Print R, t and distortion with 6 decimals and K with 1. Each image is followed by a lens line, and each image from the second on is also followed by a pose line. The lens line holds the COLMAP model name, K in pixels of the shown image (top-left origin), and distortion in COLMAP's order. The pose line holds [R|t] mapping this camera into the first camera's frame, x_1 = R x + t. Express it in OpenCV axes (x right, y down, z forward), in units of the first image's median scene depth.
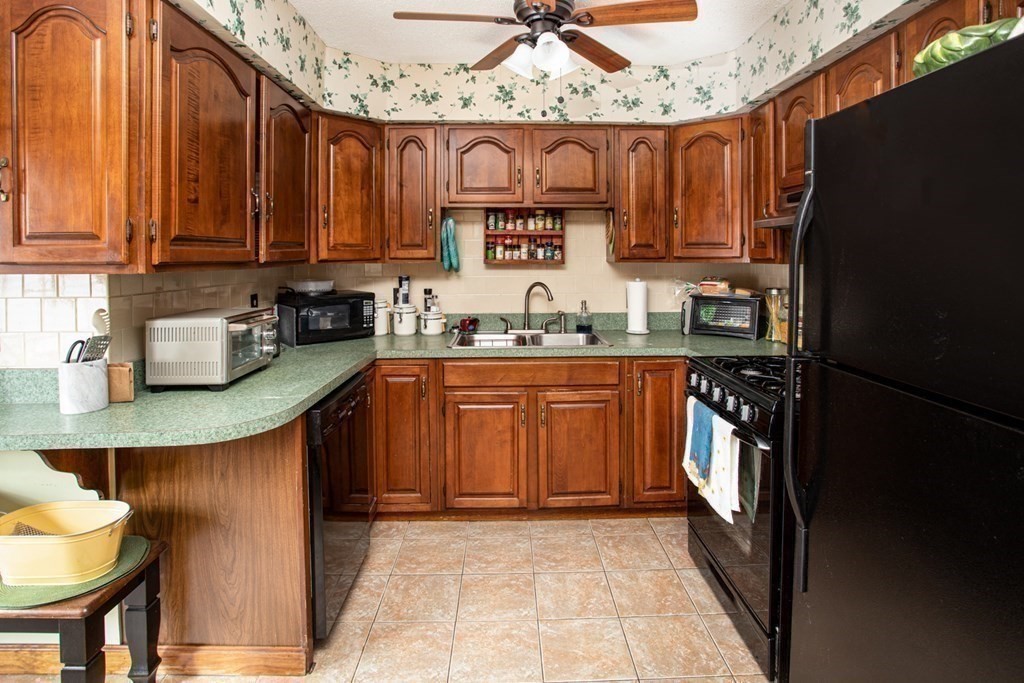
lens RADIAL K [[540.5, 0, 511.7], [0, 540.5, 252.4], [0, 0, 1]] dist [-0.050635, 0.016520]
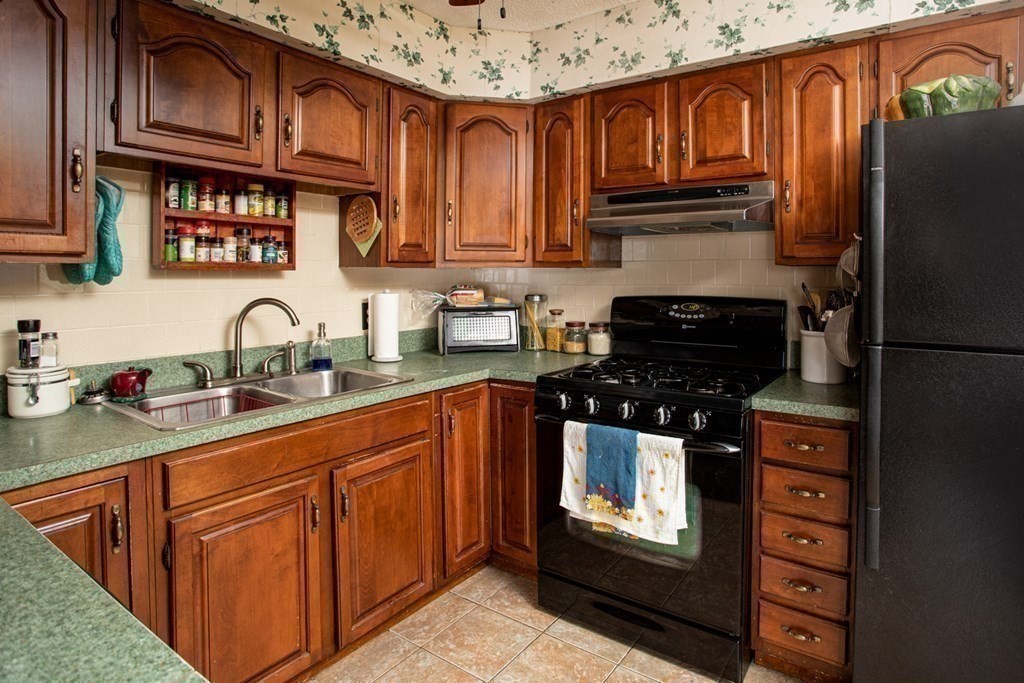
lens RADIAL K [[558.6, 0, 555.6], [0, 558.6, 273.9], [0, 0, 1]] dist [-0.047632, 0.001625]
pose [[0.577234, -0.000383, 0.816578, -0.323788], [-0.005083, 0.999979, 0.004062, 0.026521], [-0.816563, -0.006495, 0.577220, 0.415825]]
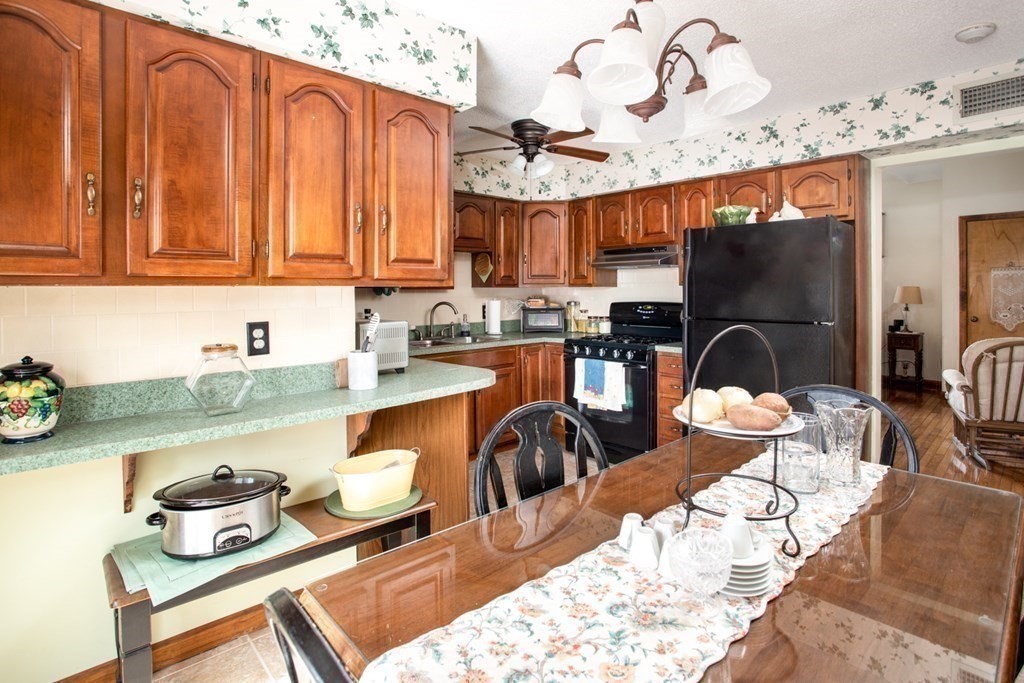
lens RADIAL K [[510.6, 0, 509.7], [0, 510.6, 285.0], [0, 0, 1]] dist [-0.032132, 0.001019]
pose [[0.758100, 0.003455, 0.652129, -0.800405], [0.001120, 0.999978, -0.006600, 0.023509], [-0.652137, 0.005733, 0.758080, -0.142550]]
